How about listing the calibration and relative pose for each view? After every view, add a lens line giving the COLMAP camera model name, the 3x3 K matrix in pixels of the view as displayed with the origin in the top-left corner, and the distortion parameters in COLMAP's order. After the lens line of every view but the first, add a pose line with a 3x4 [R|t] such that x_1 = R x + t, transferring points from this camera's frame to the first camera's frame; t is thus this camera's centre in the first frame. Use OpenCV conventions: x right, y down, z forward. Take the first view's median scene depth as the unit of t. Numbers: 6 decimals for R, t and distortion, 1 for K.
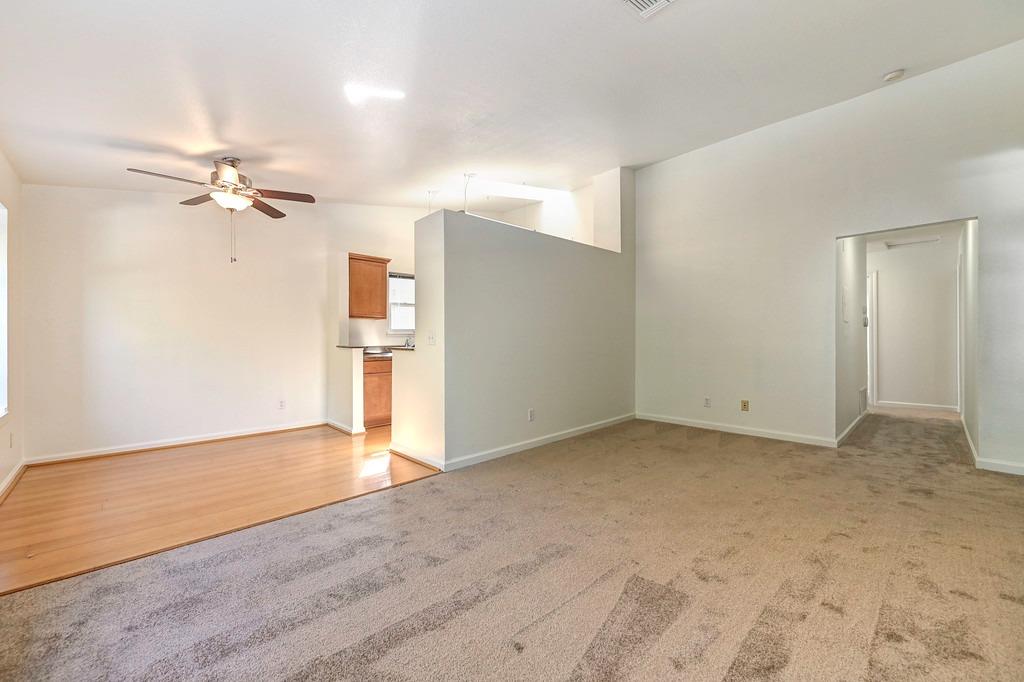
lens RADIAL K [[410.1, 0, 518.9], [0, 410.1, 336.3], [0, 0, 1]] dist [0.005383, -0.002023]
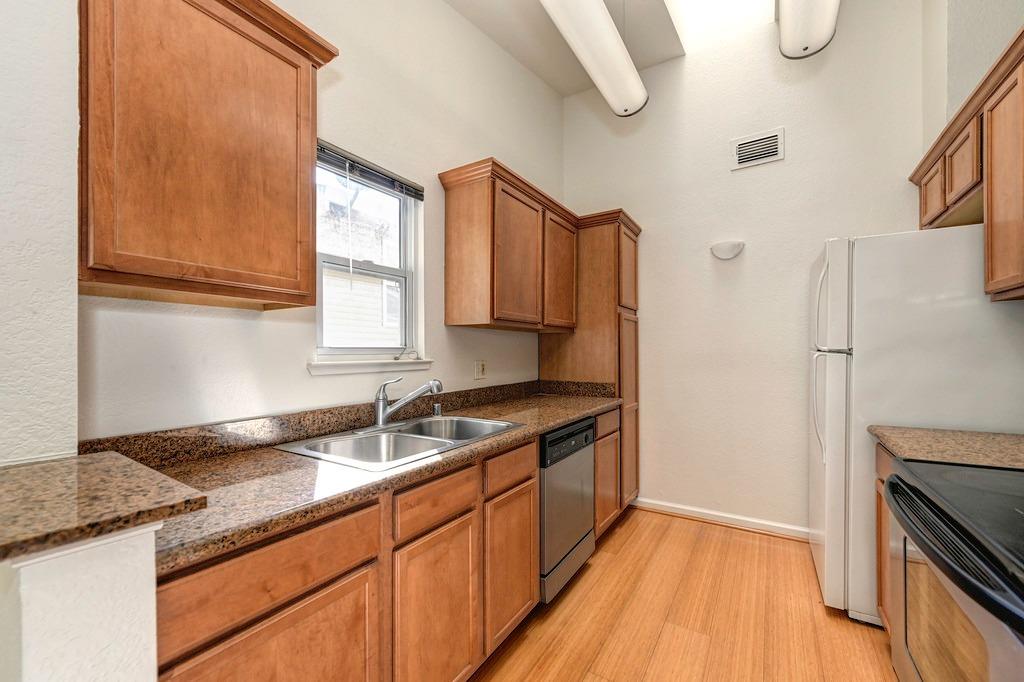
lens RADIAL K [[410.1, 0, 511.8], [0, 410.1, 352.2], [0, 0, 1]] dist [0.005383, -0.002023]
pose [[0.975124, -0.001646, 0.221655, -0.356294], [0.001315, 0.999998, 0.001641, -0.021285], [-0.221657, -0.001309, 0.975124, 0.997762]]
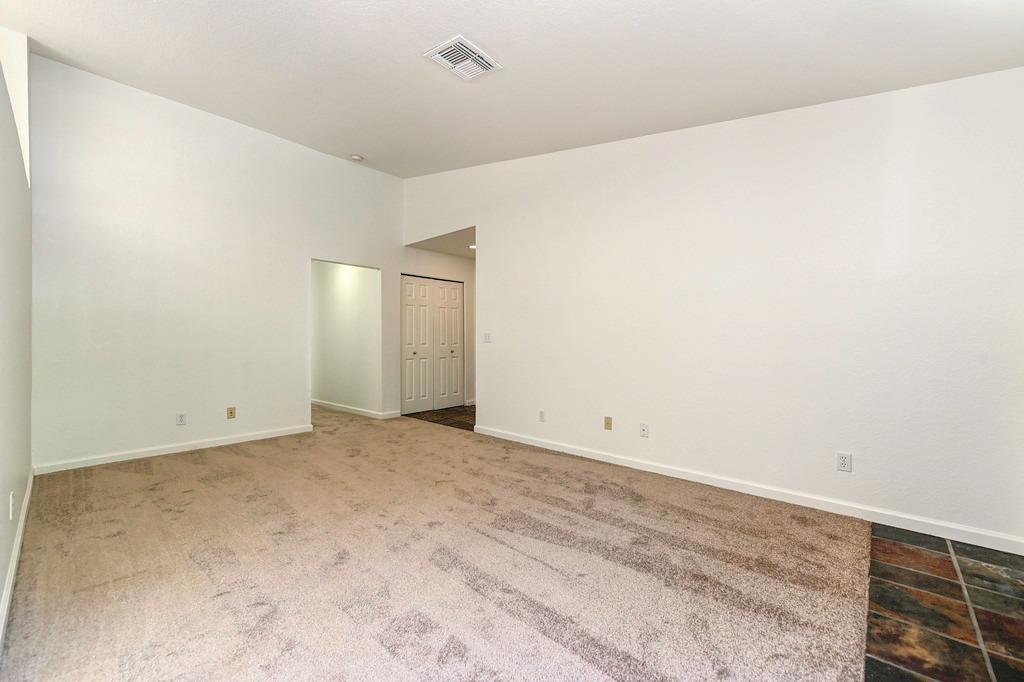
lens RADIAL K [[410.1, 0, 505.8], [0, 410.1, 346.4], [0, 0, 1]] dist [0.005383, -0.002023]
pose [[-0.068050, -0.007682, 0.997652, -0.463225], [-0.008219, 0.999941, 0.007139, 0.005528], [-0.997648, -0.007714, -0.068109, 0.480802]]
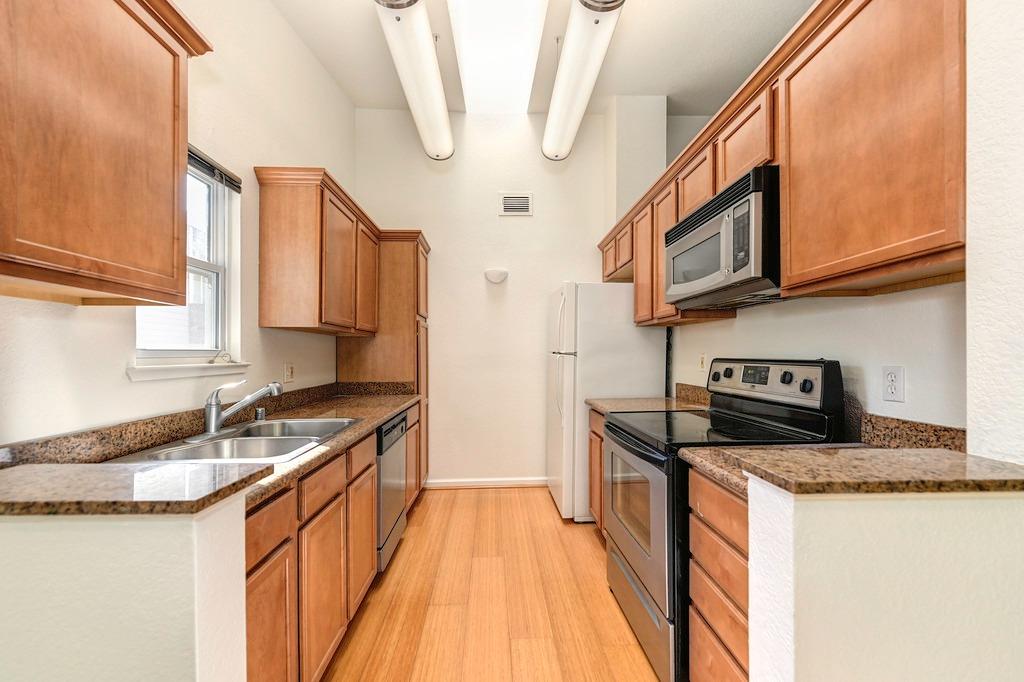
lens RADIAL K [[410.1, 0, 516.2], [0, 410.1, 364.6], [0, 0, 1]] dist [0.005383, -0.002023]
pose [[0.669042, -0.018814, 0.742987, -0.488686], [0.000772, 0.999697, 0.024620, -0.020527], [-0.743225, -0.015898, 0.668853, 0.957376]]
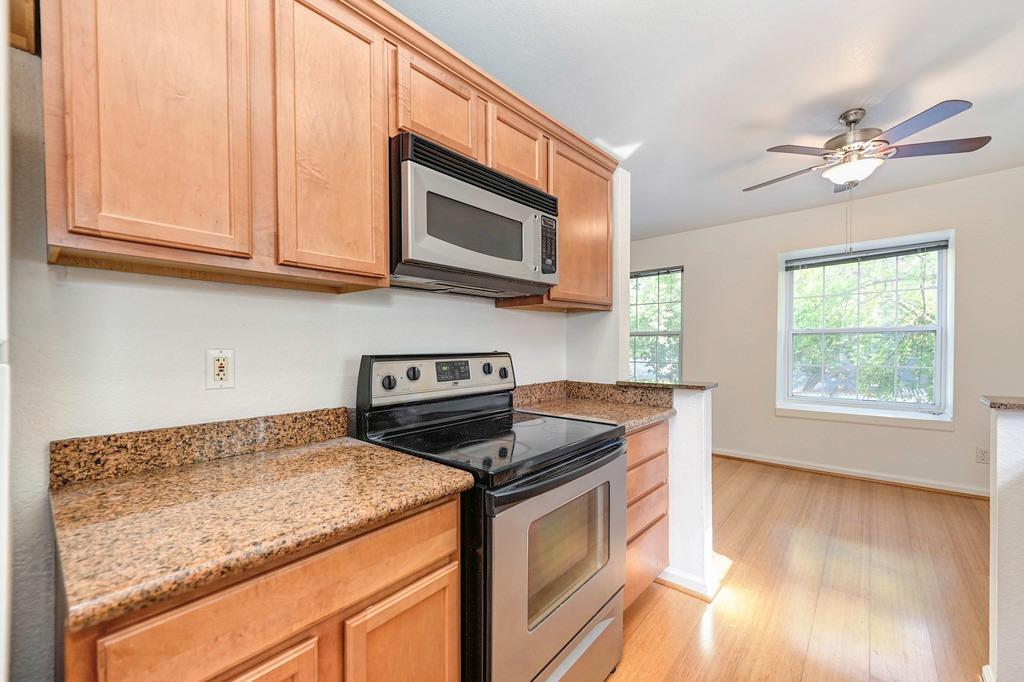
lens RADIAL K [[410.1, 0, 515.0], [0, 410.1, 347.9], [0, 0, 1]] dist [0.005383, -0.002023]
pose [[-0.996976, 0.009124, -0.077170, -0.021043], [0.008610, 0.999938, 0.006993, -0.023230], [0.077229, 0.006307, -0.996993, 1.464653]]
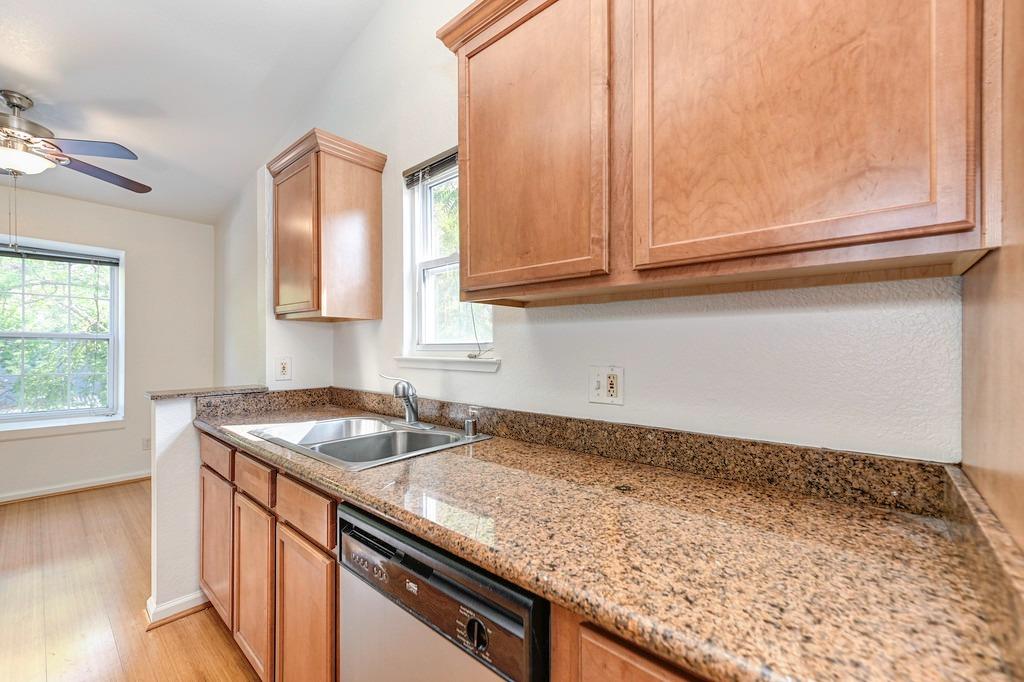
lens RADIAL K [[410.1, 0, 519.6], [0, 410.1, 345.8], [0, 0, 1]] dist [0.005383, -0.002023]
pose [[0.087923, 0.002121, -0.996125, 0.020382], [0.005301, 0.999983, 0.002597, -0.024527], [0.996113, -0.005508, 0.087910, 1.498847]]
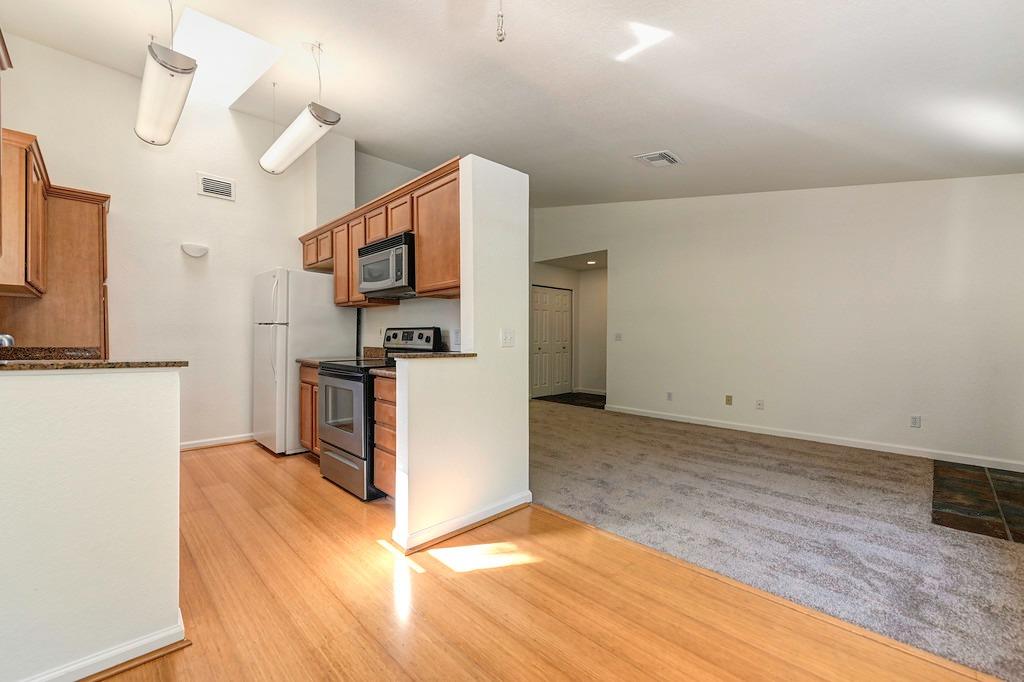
lens RADIAL K [[410.1, 0, 513.4], [0, 410.1, 348.1], [0, 0, 1]] dist [0.005383, -0.002023]
pose [[-0.005182, -0.019365, 0.999799, -0.812614], [-0.013346, 0.999725, 0.019294, 0.007161], [-0.999898, -0.013244, -0.005439, 0.853849]]
